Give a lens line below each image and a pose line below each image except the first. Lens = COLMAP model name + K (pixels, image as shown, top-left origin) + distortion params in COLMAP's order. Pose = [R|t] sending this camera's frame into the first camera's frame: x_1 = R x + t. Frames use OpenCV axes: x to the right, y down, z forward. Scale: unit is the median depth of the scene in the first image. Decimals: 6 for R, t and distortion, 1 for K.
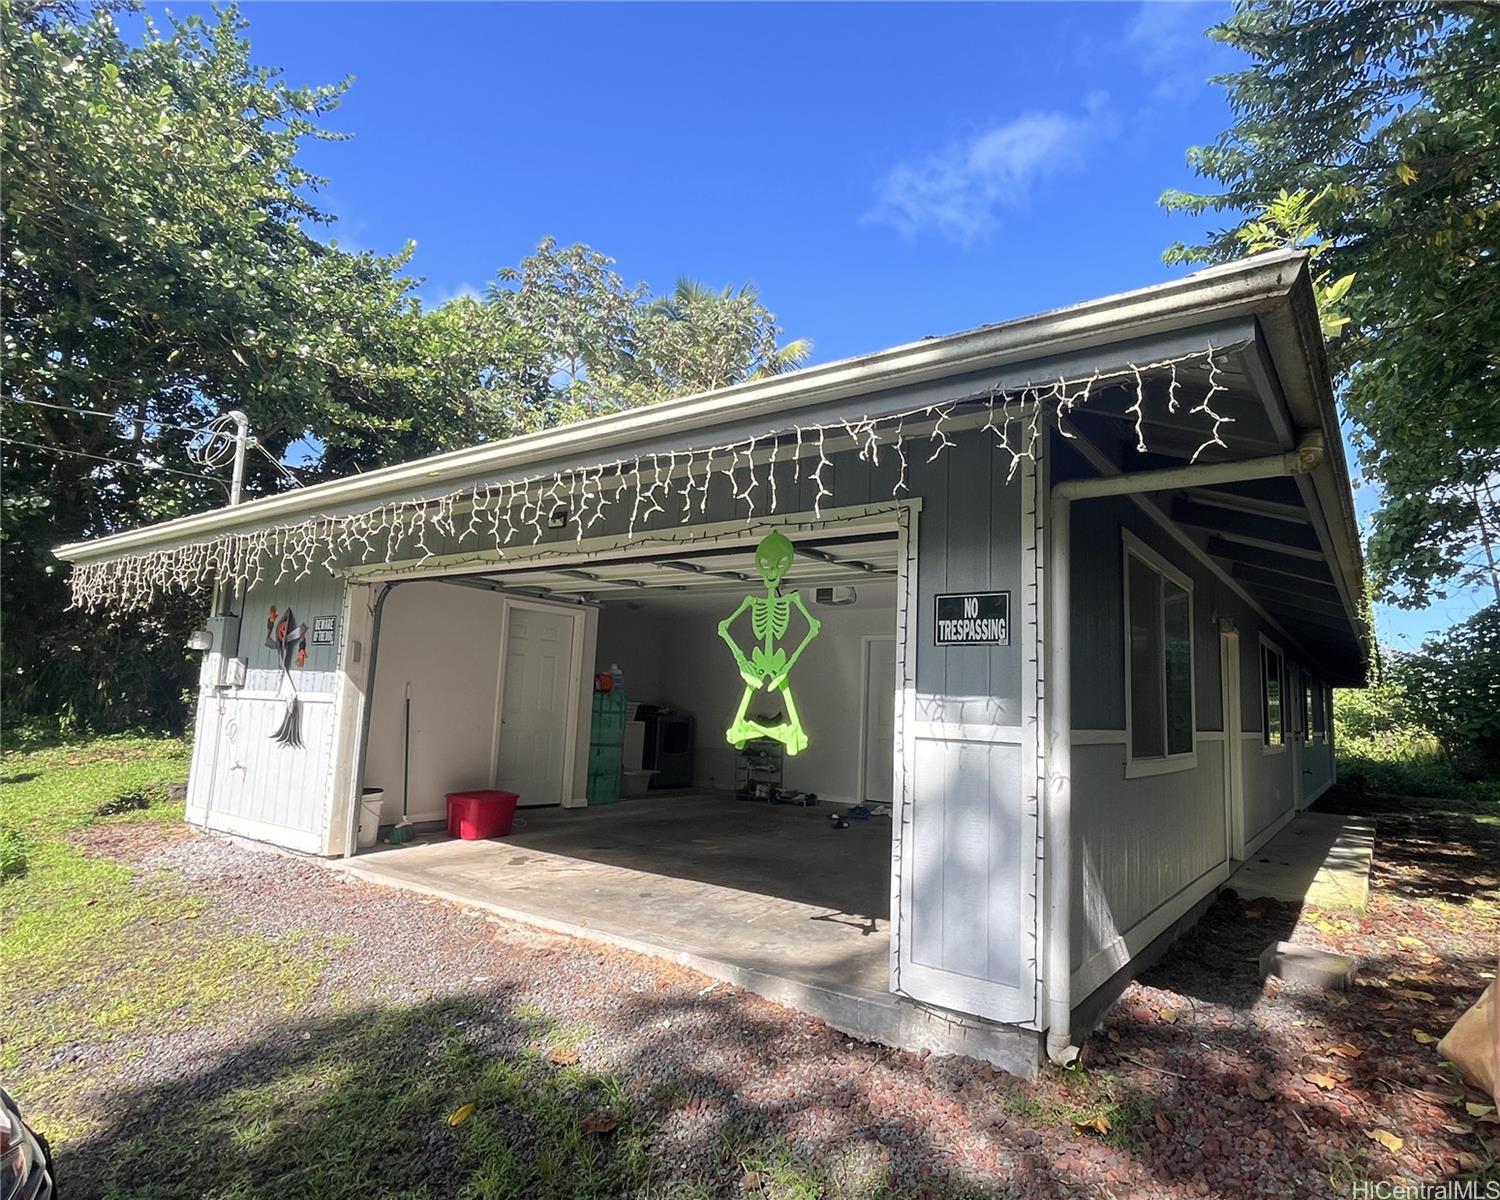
lens RADIAL K [[847.6, 0, 796.4], [0, 847.6, 600.4], [0, 0, 1]] dist [0.005474, 0.001469]
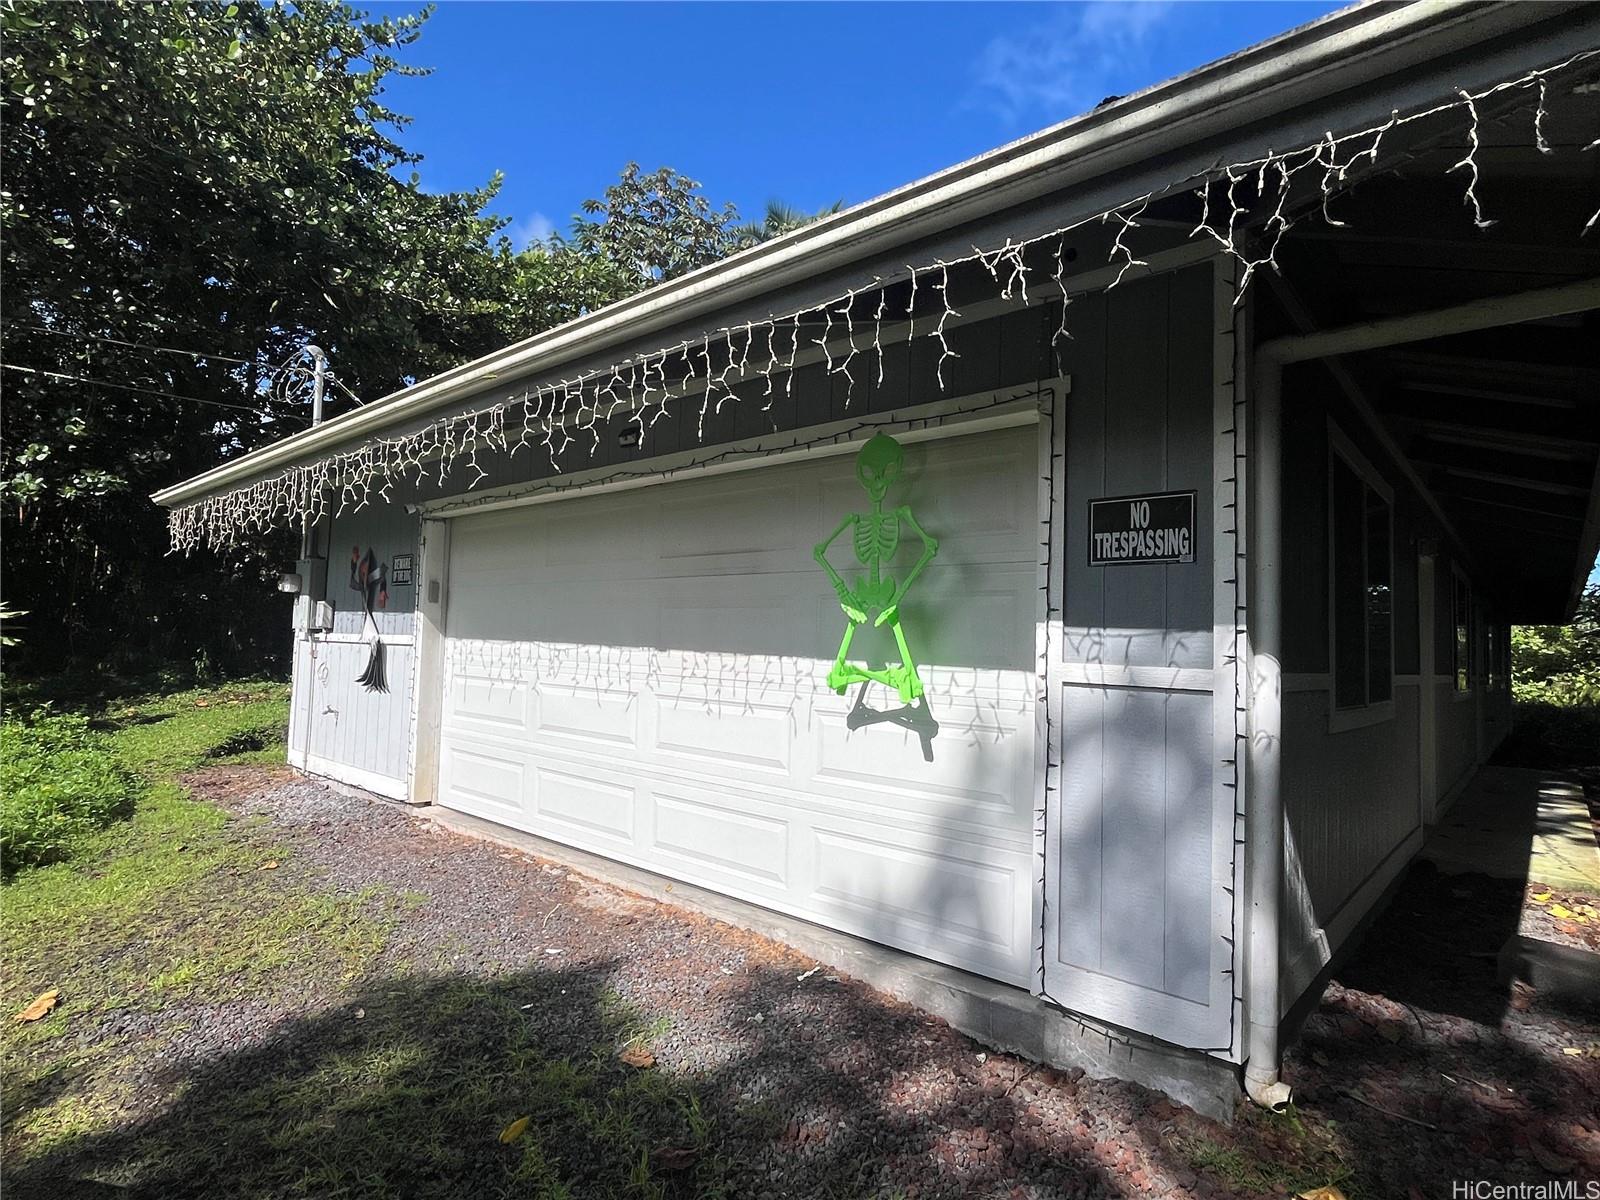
lens RADIAL K [[839.9, 0, 798.4], [0, 839.9, 601.6], [0, 0, 1]] dist [0.005695, 0.000116]
pose [[0.993392, -0.010967, -0.114245, -0.011424], [0.018578, 0.997662, 0.065775, 0.025128], [0.113256, -0.067463, 0.991273, 0.167944]]
